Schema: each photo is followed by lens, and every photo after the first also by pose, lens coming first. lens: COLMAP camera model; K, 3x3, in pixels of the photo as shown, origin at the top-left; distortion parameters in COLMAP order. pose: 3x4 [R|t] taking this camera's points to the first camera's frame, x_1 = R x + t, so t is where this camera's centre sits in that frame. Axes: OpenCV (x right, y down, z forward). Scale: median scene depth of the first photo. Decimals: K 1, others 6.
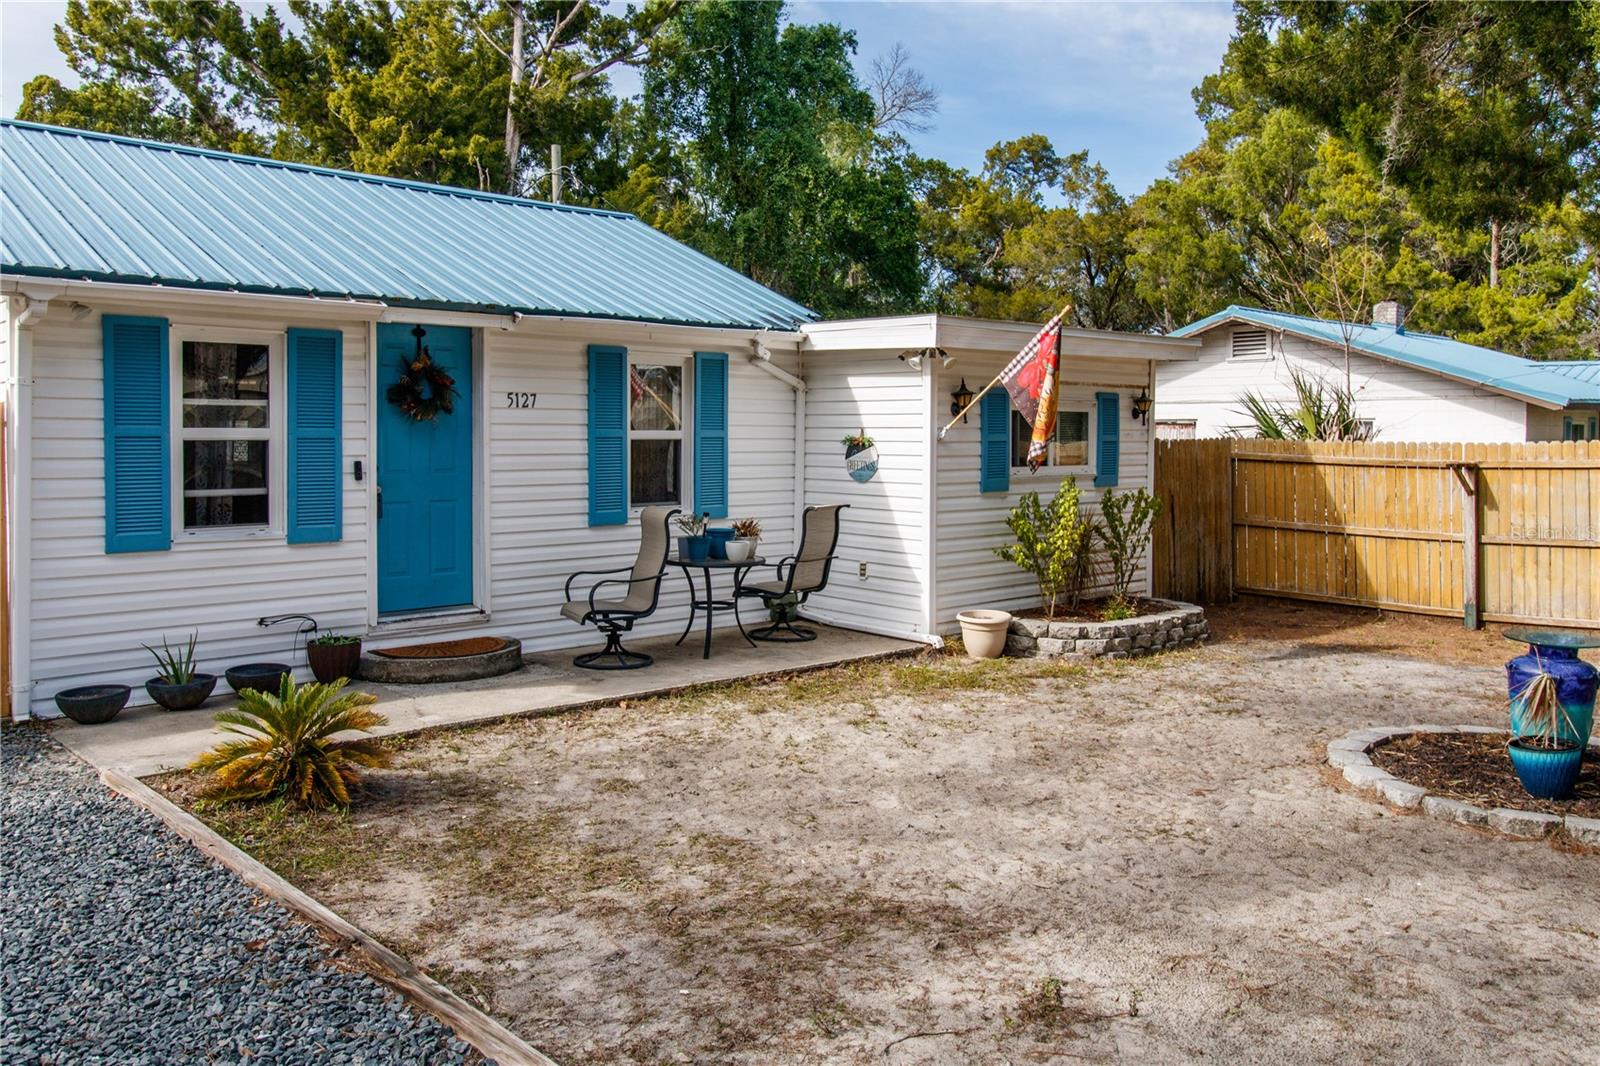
lens RADIAL K [[1278.6, 0, 799.3], [0, 1278.6, 485.0], [0, 0, 1]] dist [0.000218, 0.001703]
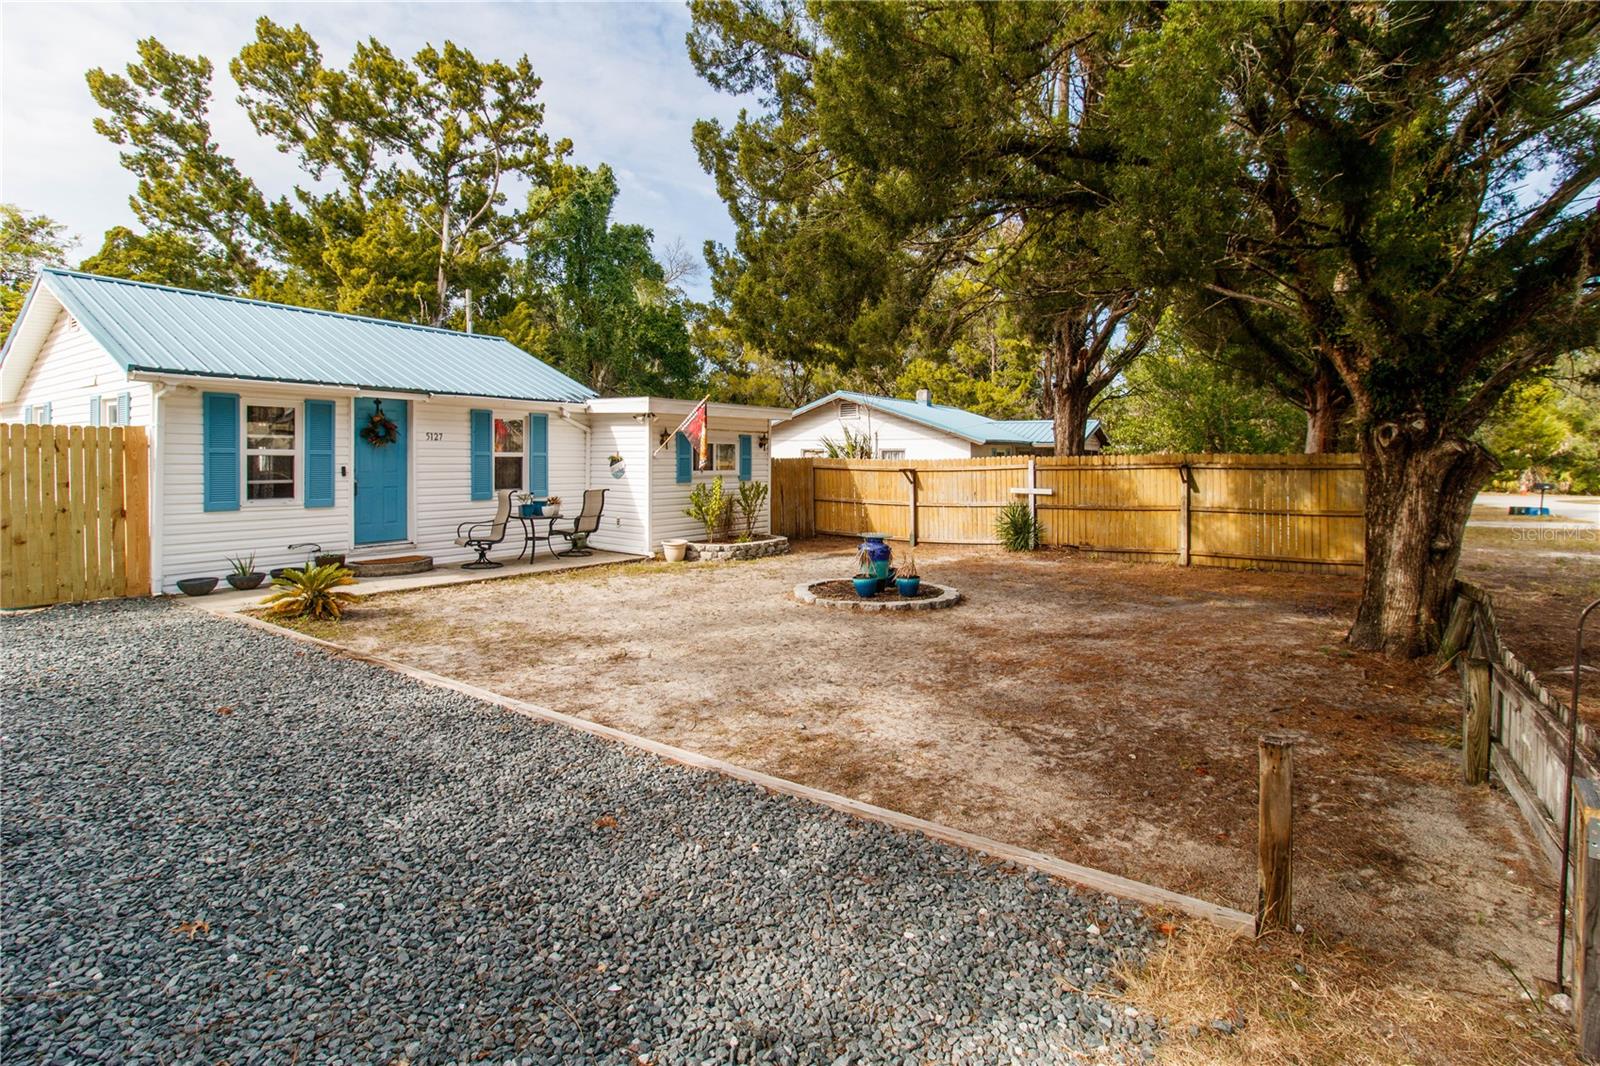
lens RADIAL K [[762.5, 0, 795.4], [0, 762.5, 472.5], [0, 0, 1]] dist [0.001018, 0.000097]
pose [[0.978894, -0.002644, 0.204350, 0.079501], [0.007142, 0.999748, -0.021277, 0.016556], [-0.204243, 0.022287, 0.978667, -0.241476]]
